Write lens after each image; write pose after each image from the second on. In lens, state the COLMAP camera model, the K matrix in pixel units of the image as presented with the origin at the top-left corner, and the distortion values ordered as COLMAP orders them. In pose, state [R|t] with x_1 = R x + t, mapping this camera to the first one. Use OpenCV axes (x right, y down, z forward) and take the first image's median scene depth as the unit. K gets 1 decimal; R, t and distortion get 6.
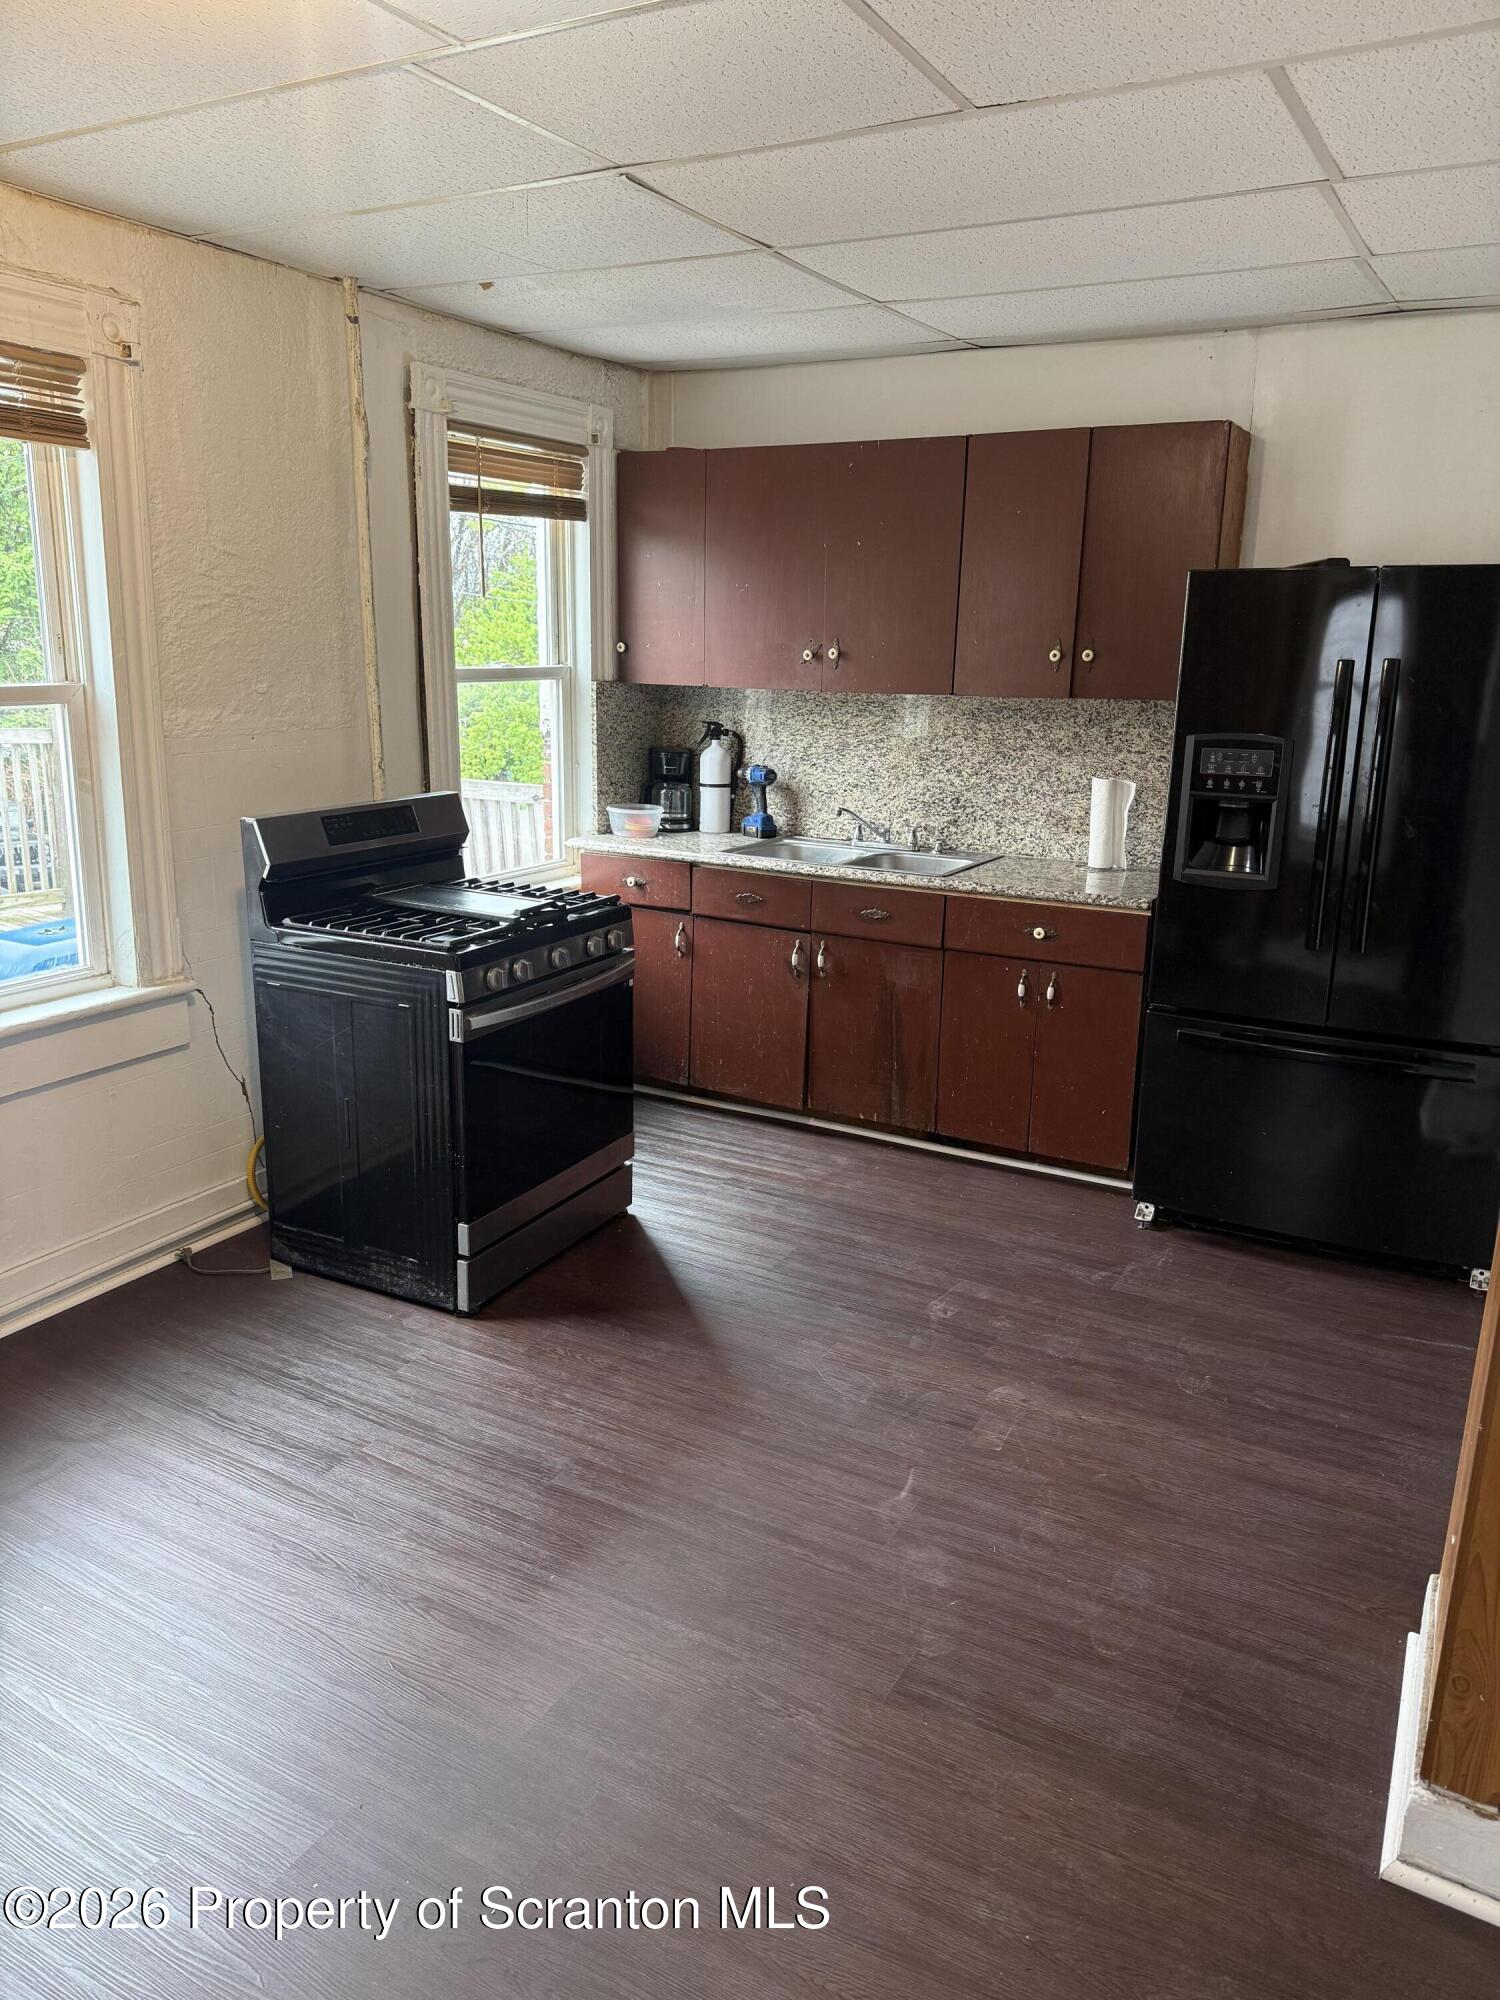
lens RADIAL K [[1412.7, 0, 750.0], [0, 1412.7, 1000.0], [0, 0, 1]] dist [0.005268, 0.001788]
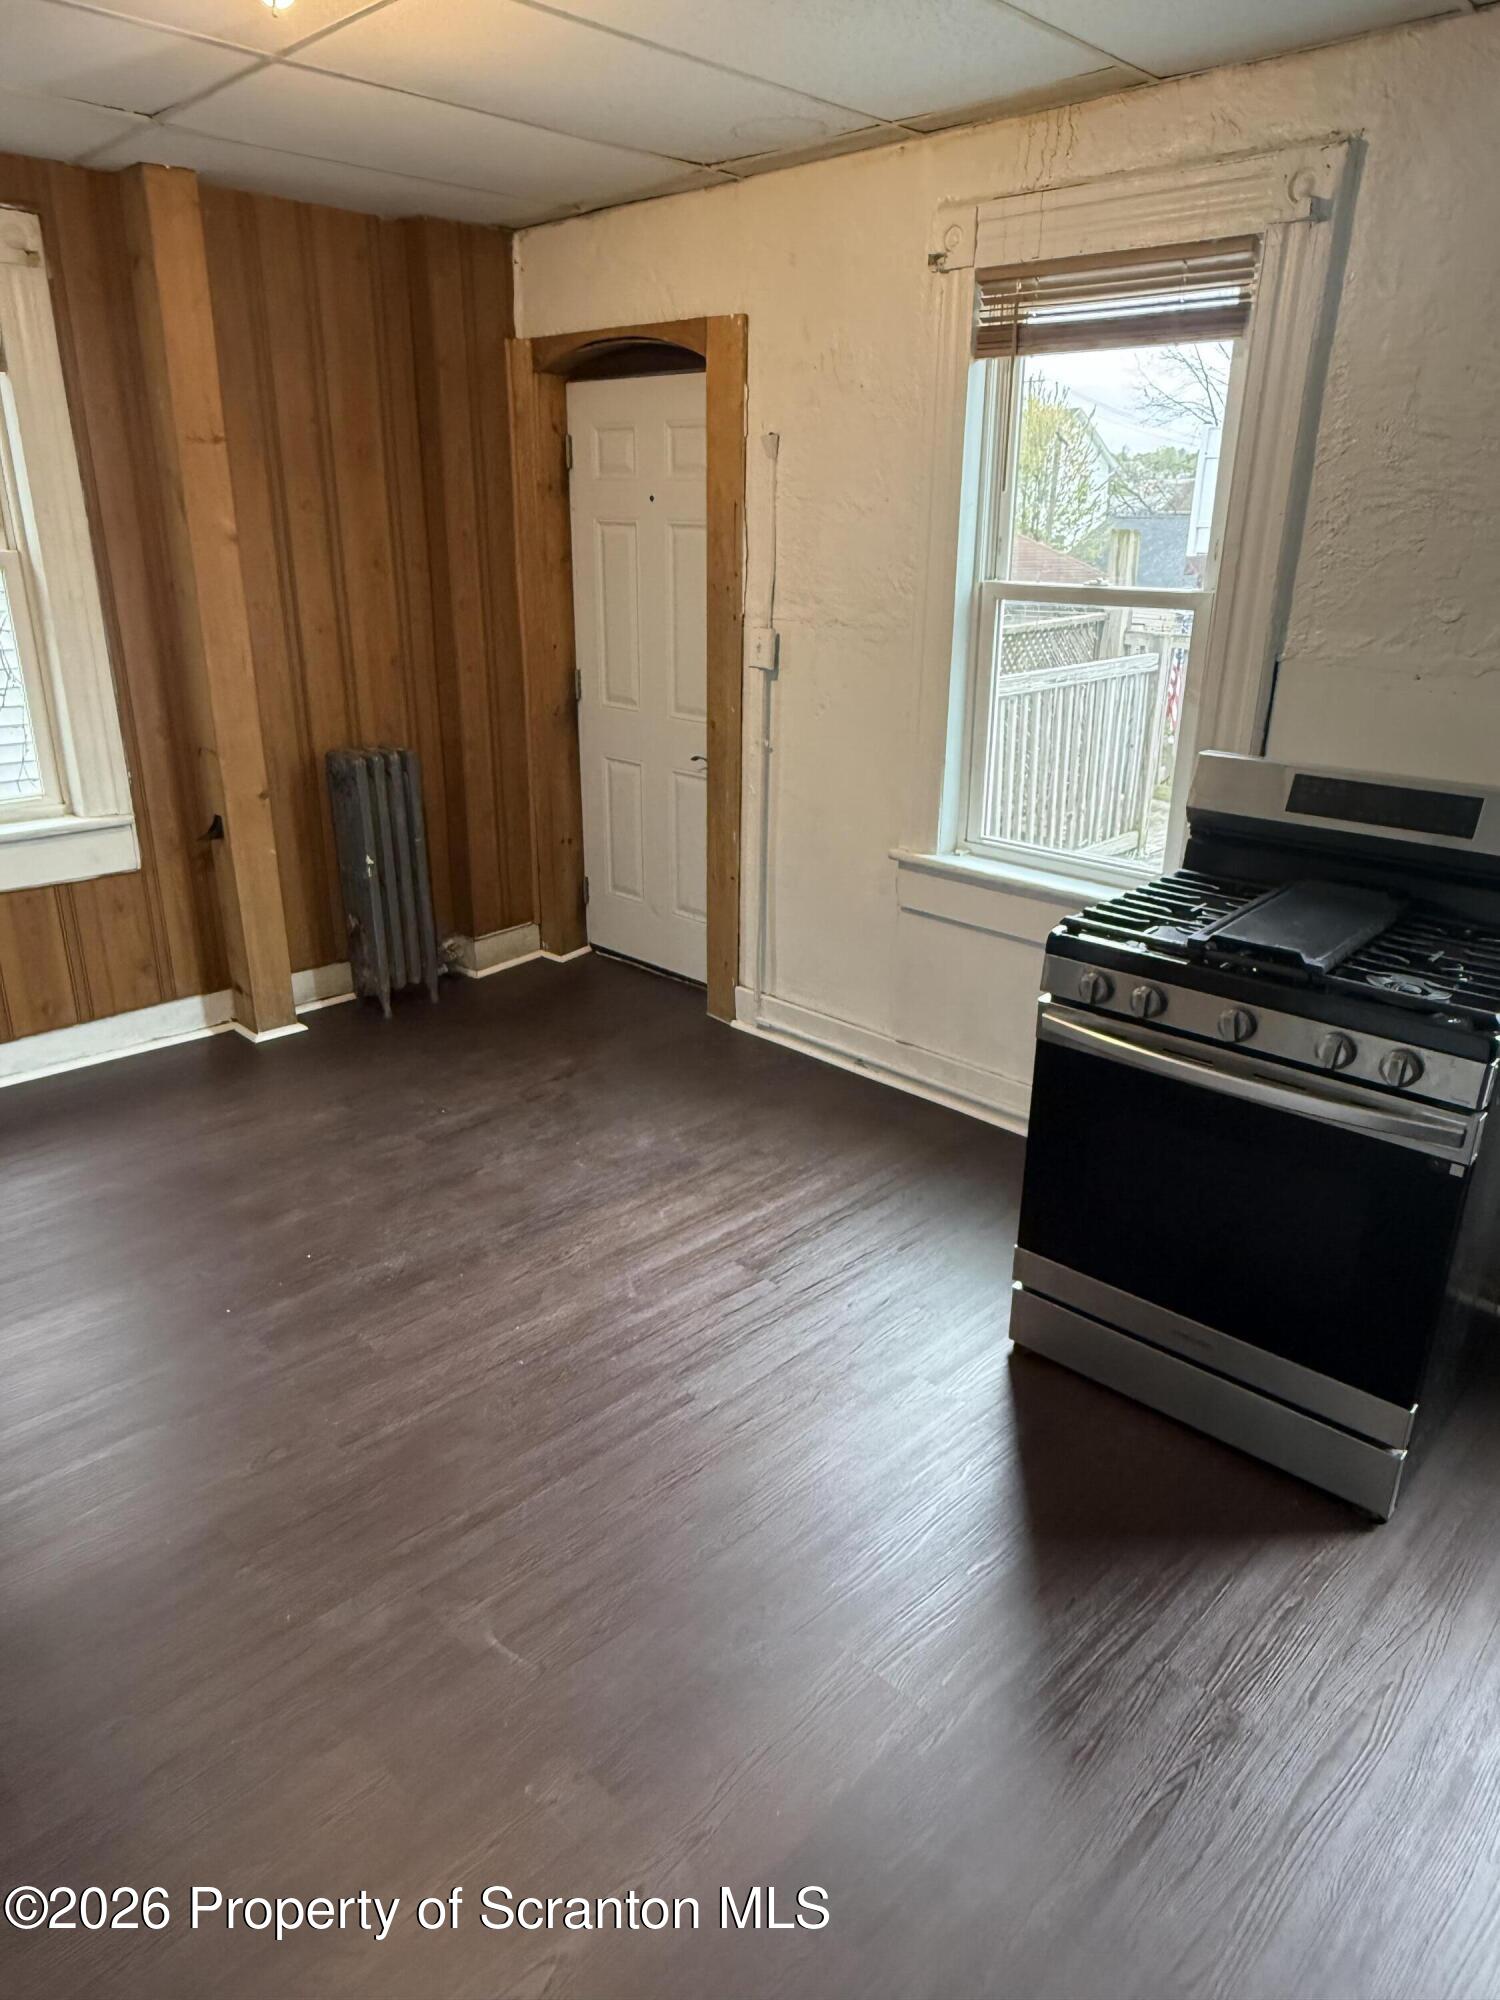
lens RADIAL K [[1295.7, 0, 750.0], [0, 1295.7, 1000.0], [0, 0, 1]] dist [-0.008749, -0.002127]
pose [[-0.281414, 0.301736, -0.910913, 0.564094], [-0.271700, 0.885375, 0.377214, -0.245161], [0.920318, 0.353648, -0.167176, 1.048372]]
